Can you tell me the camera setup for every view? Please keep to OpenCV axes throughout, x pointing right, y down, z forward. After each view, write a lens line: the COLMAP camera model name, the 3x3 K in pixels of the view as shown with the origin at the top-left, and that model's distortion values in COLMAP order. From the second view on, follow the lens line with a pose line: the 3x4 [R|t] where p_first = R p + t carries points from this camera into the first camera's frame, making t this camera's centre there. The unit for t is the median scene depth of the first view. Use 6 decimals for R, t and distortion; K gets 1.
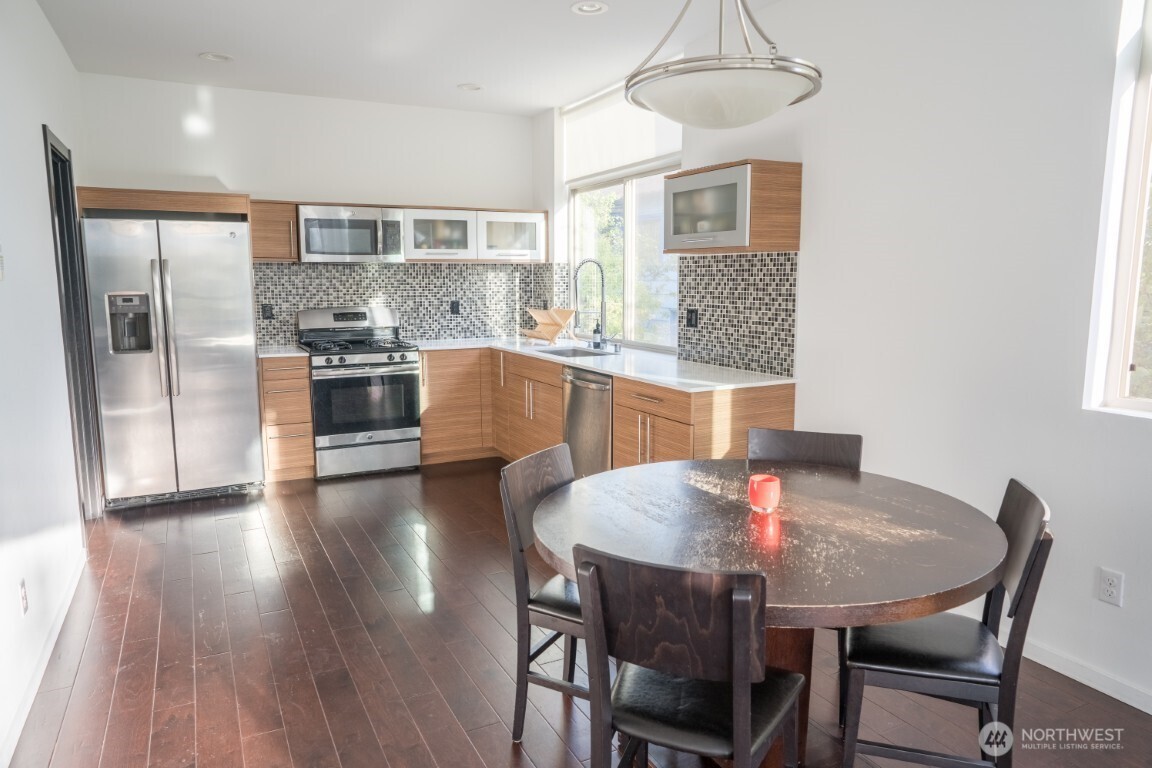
lens RADIAL K [[763.9, 0, 576.0], [0, 763.9, 384.0], [0, 0, 1]] dist [-0.055362, 0.076121]
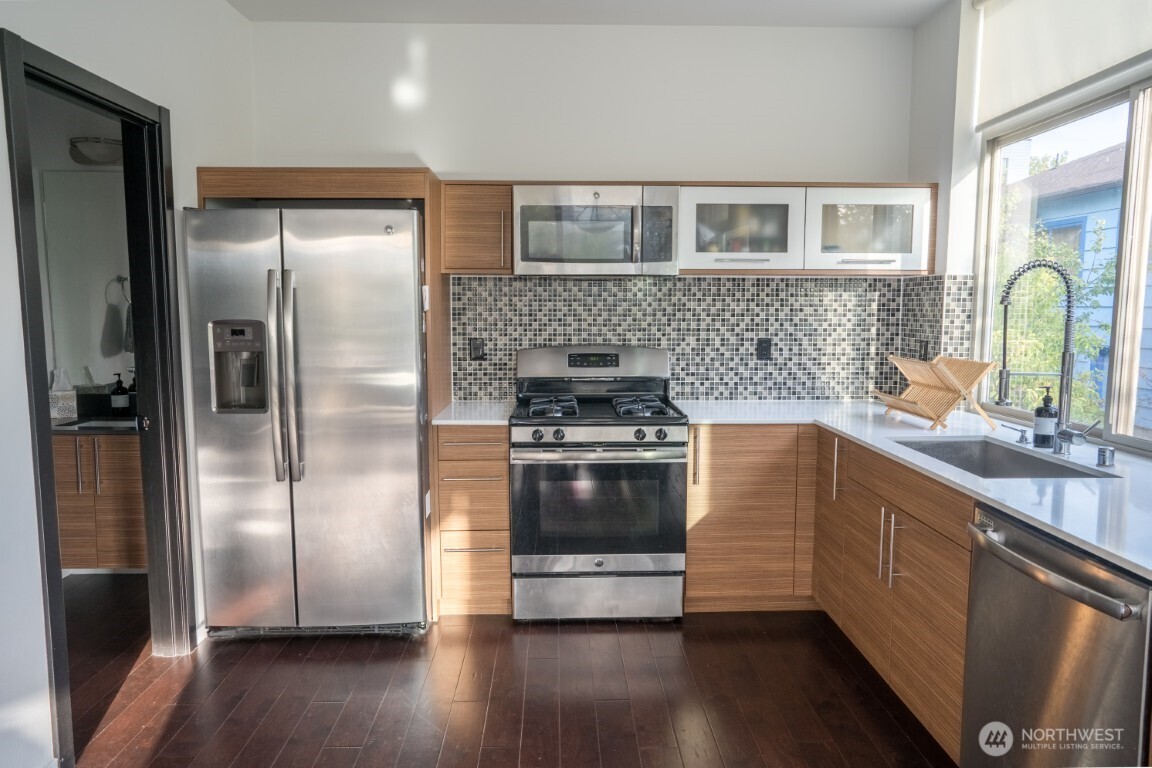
lens RADIAL K [[763.9, 0, 576.0], [0, 763.9, 384.0], [0, 0, 1]] dist [-0.055362, 0.076121]
pose [[0.902294, 0.047218, -0.428528, -0.034482], [-0.061297, 0.997937, -0.019107, -0.056752], [0.426741, 0.043508, 0.903327, 0.423526]]
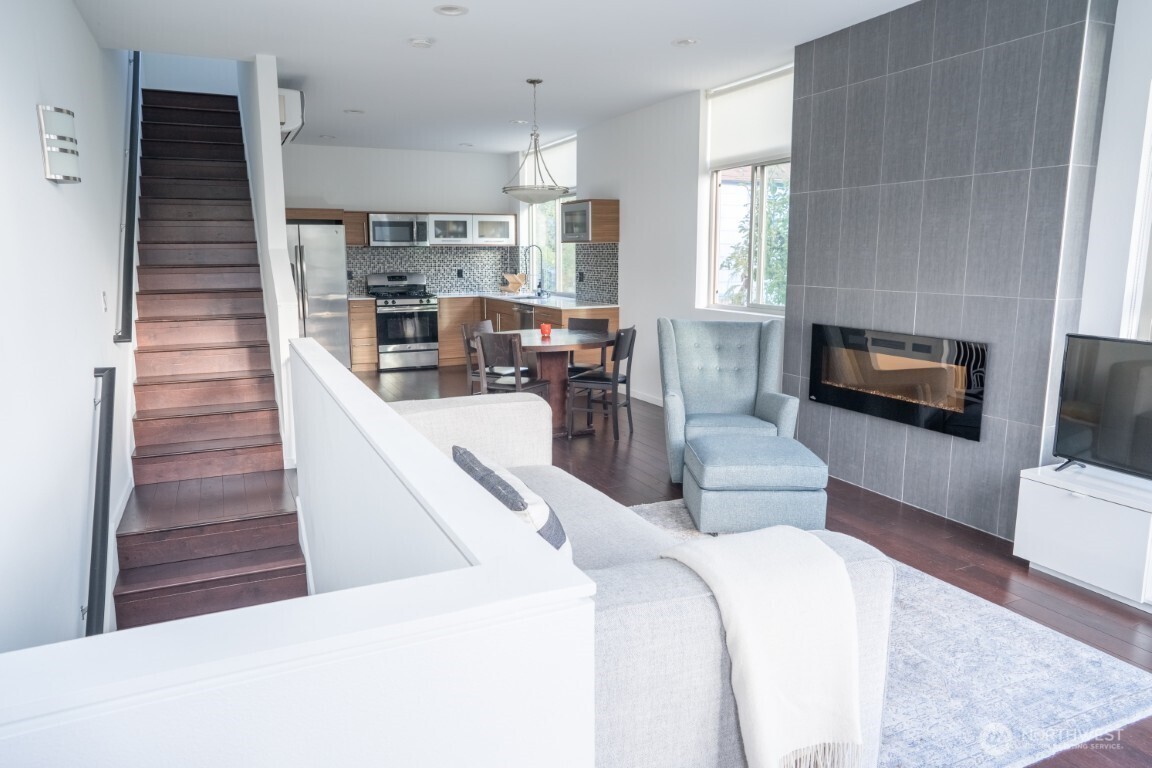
lens RADIAL K [[763.9, 0, 576.0], [0, 763.9, 384.0], [0, 0, 1]] dist [-0.055362, 0.076121]
pose [[0.999347, 0.006720, -0.035500, 0.165170], [-0.005632, 0.999515, 0.030638, 0.094273], [0.035689, -0.030418, 0.998900, -0.697405]]
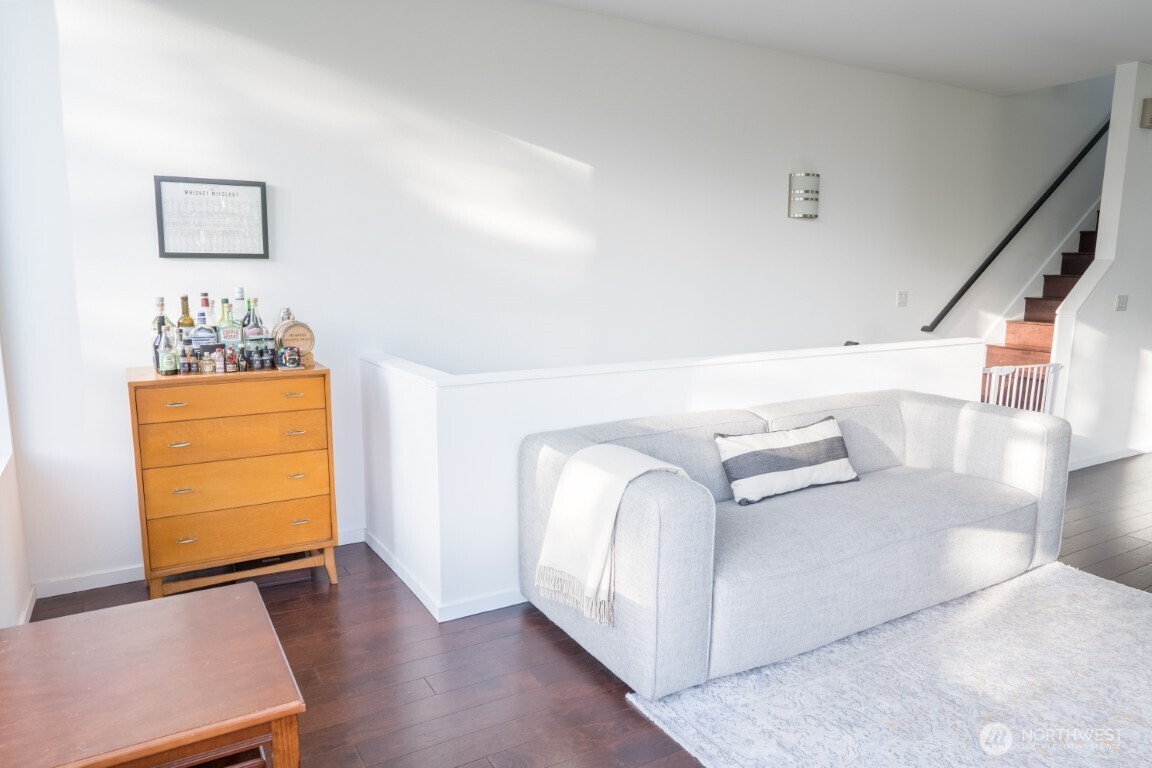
lens RADIAL K [[763.9, 0, 576.0], [0, 763.9, 384.0], [0, 0, 1]] dist [-0.055362, 0.076121]
pose [[0.061928, 0.155973, -0.985818, 0.653340], [-0.140546, 0.979235, 0.146103, 0.064066], [0.988135, 0.129505, 0.082563, -0.470917]]
